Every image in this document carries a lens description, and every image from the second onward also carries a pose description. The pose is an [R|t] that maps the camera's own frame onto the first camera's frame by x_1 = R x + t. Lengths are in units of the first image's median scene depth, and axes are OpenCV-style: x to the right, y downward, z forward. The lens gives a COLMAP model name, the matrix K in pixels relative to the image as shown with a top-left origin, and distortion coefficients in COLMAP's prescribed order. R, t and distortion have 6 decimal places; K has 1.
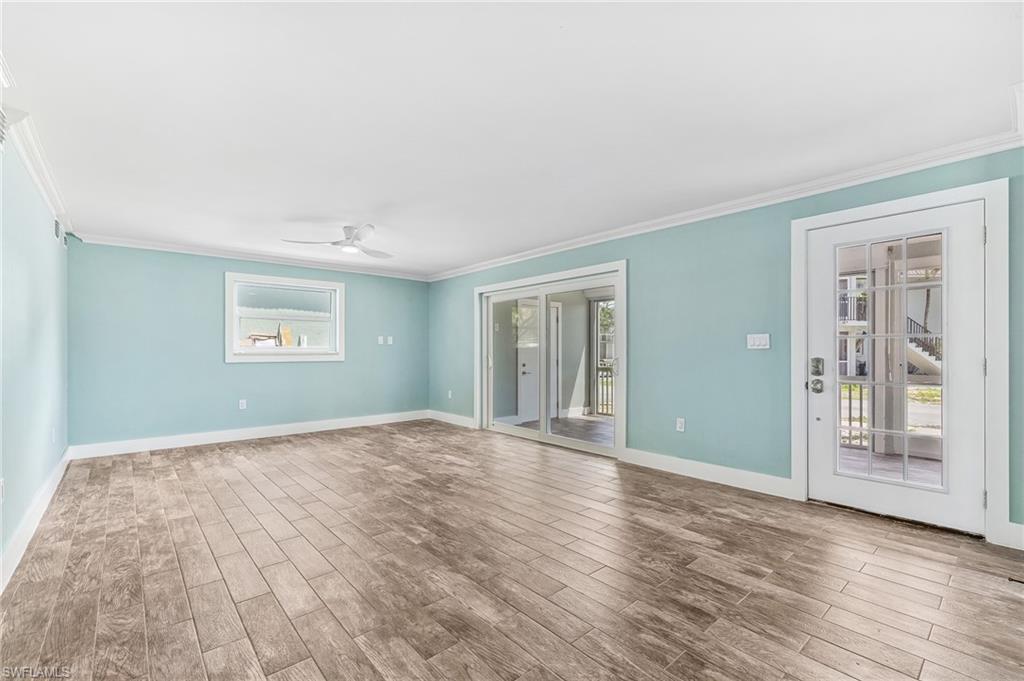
lens RADIAL K [[439.8, 0, 508.9], [0, 439.8, 350.6], [0, 0, 1]] dist [-0.001943, -0.000356]
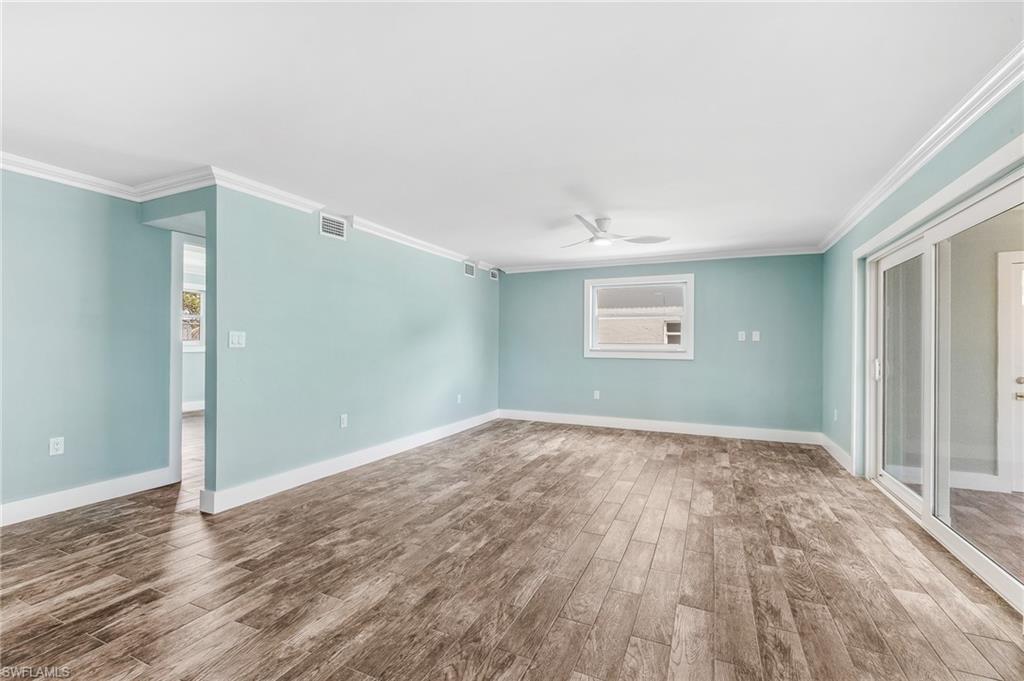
lens RADIAL K [[436.6, 0, 514.5], [0, 436.6, 343.0], [0, 0, 1]] dist [0.005712, -0.000085]
pose [[0.420218, -0.000182, -0.907423, 0.648275], [-0.007196, 0.999968, -0.003532, -0.011325], [0.907394, 0.008014, 0.420204, 0.660682]]
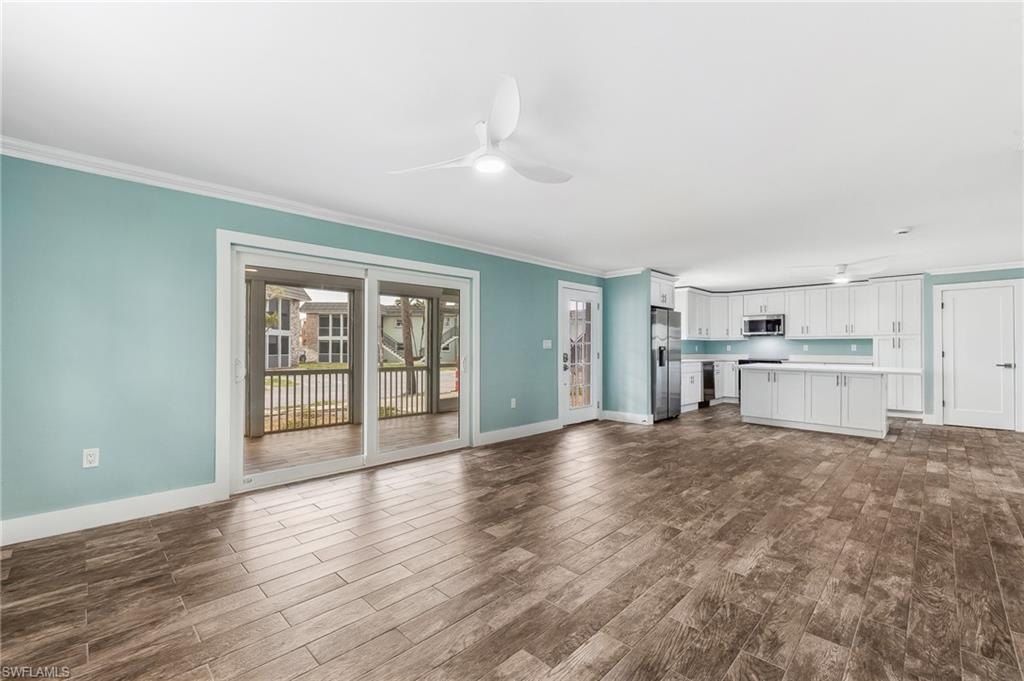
lens RADIAL K [[436.6, 0, 514.5], [0, 436.6, 343.0], [0, 0, 1]] dist [0.005712, -0.000085]
pose [[-0.080301, 0.010105, 0.996719, -1.385807], [-0.003496, 0.999940, -0.010419, -0.008141], [-0.996765, -0.004321, -0.080260, 1.558941]]
